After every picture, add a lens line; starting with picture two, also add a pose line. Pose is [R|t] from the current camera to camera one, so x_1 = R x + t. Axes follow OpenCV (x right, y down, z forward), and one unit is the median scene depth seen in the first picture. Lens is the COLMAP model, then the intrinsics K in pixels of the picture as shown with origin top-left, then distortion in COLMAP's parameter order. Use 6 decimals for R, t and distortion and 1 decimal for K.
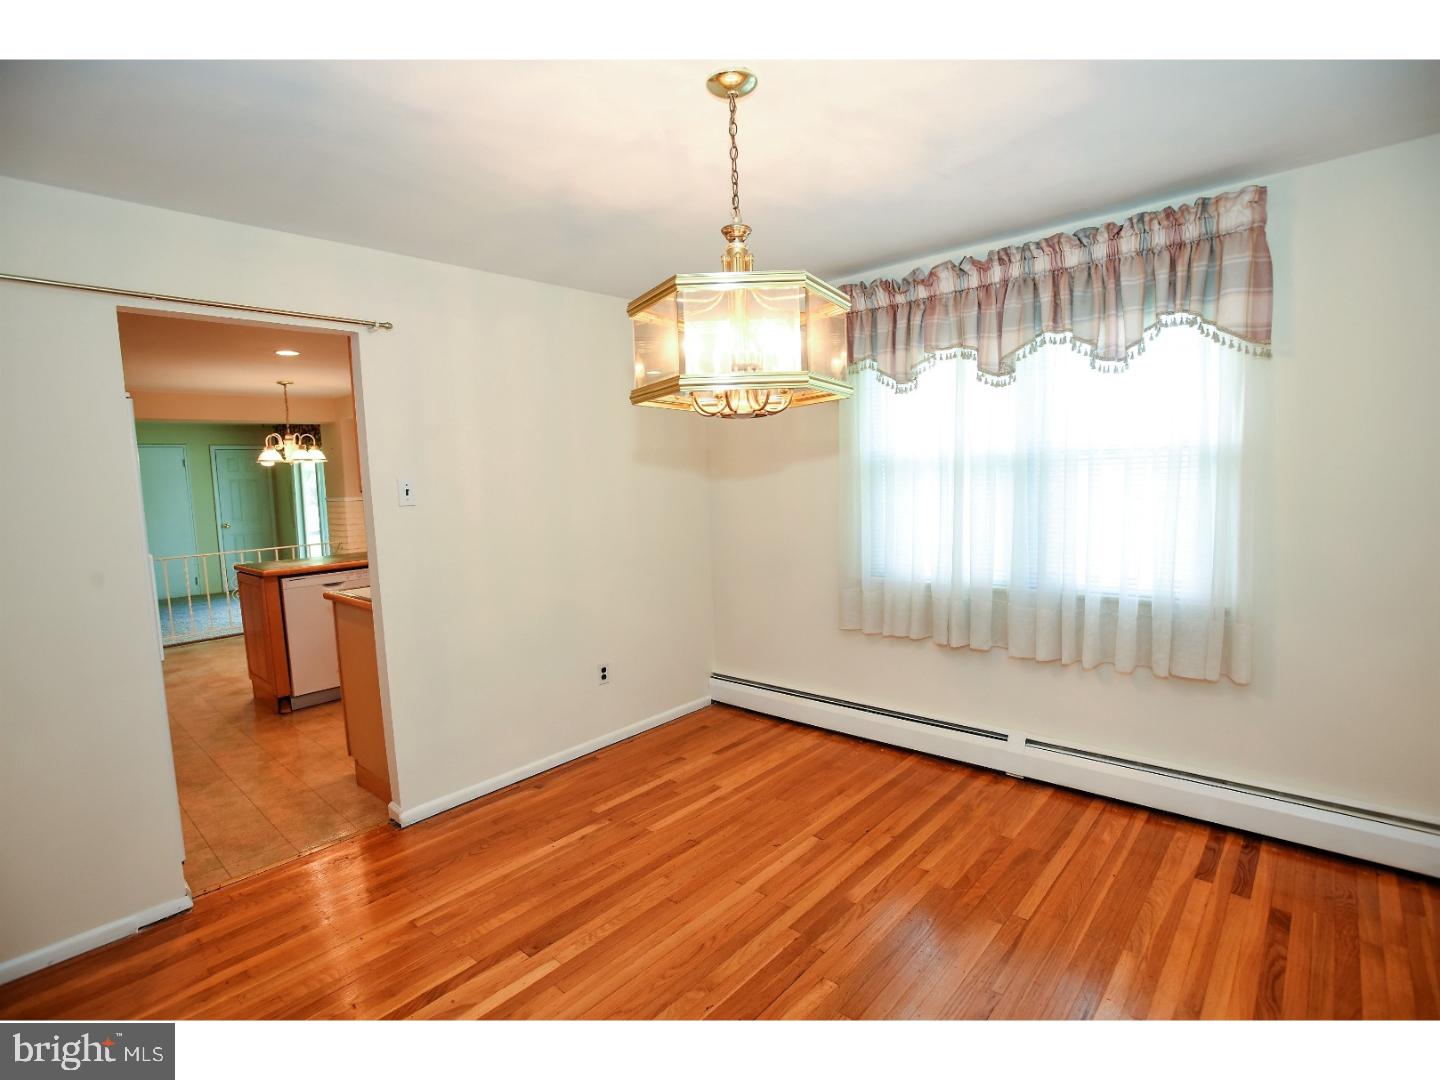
lens RADIAL K [[686.2, 0, 720.0], [0, 686.2, 540.0], [0, 0, 1]] dist [-0.070958, 0.029188]
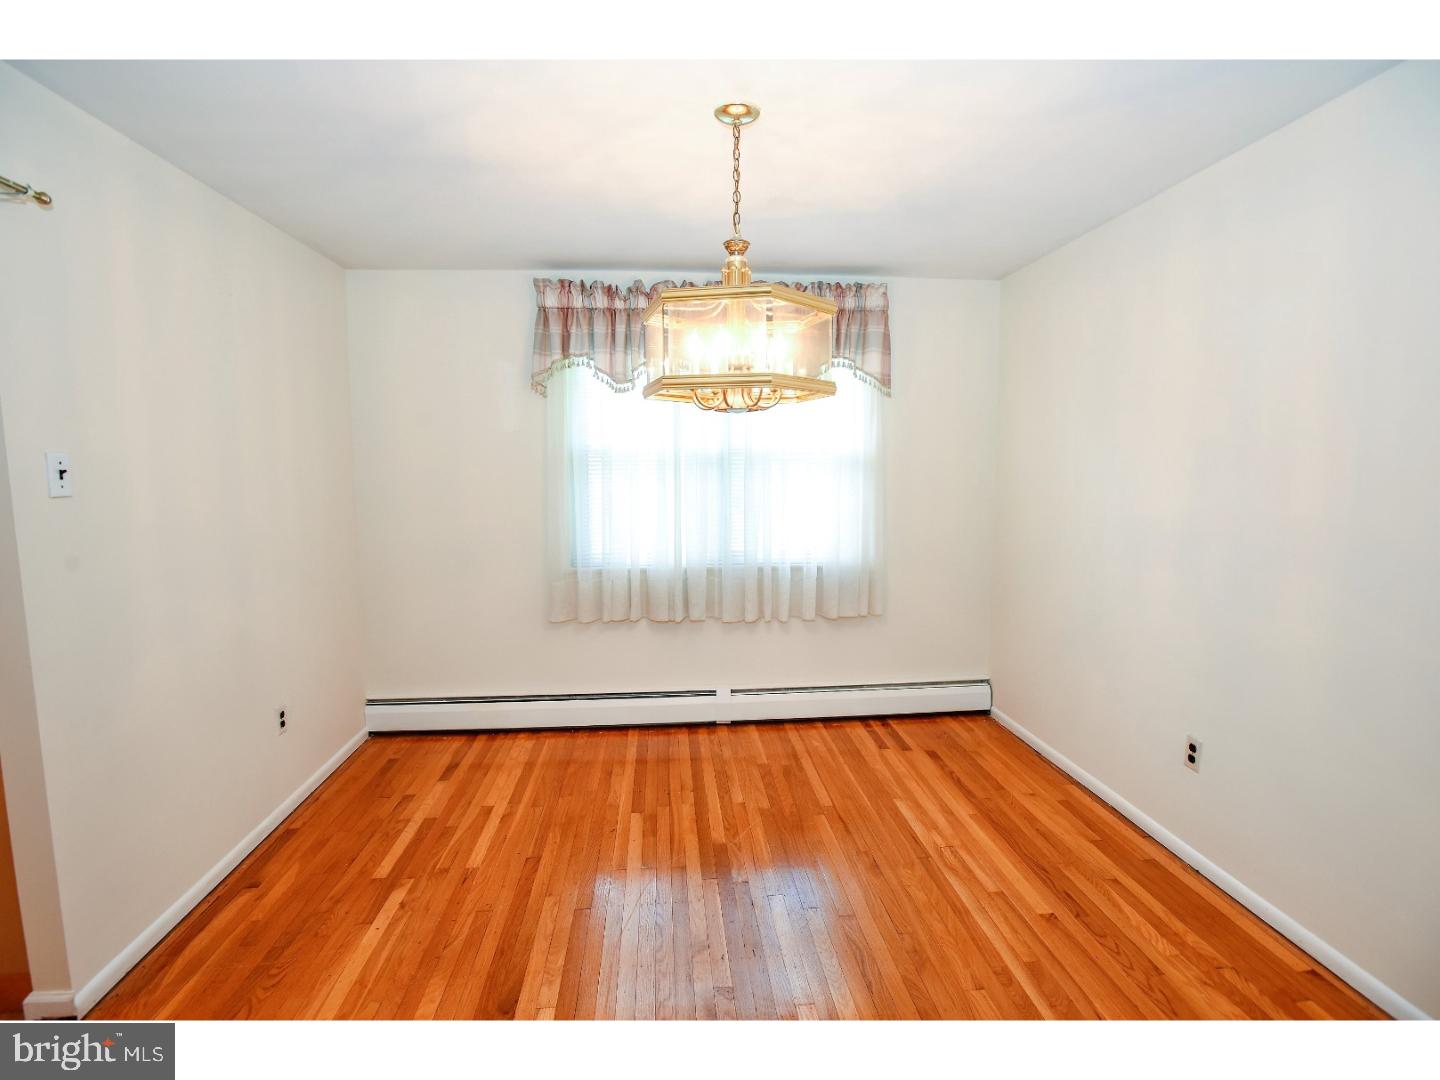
lens RADIAL K [[726.0, 0, 714.4], [0, 726.0, 541.2], [0, 0, 1]] dist [-0.061411, 0.030167]
pose [[0.685391, -0.042956, 0.726907, -0.542342], [0.045631, 0.998830, 0.016001, 0.007443], [-0.726744, 0.022203, 0.686550, 0.132802]]
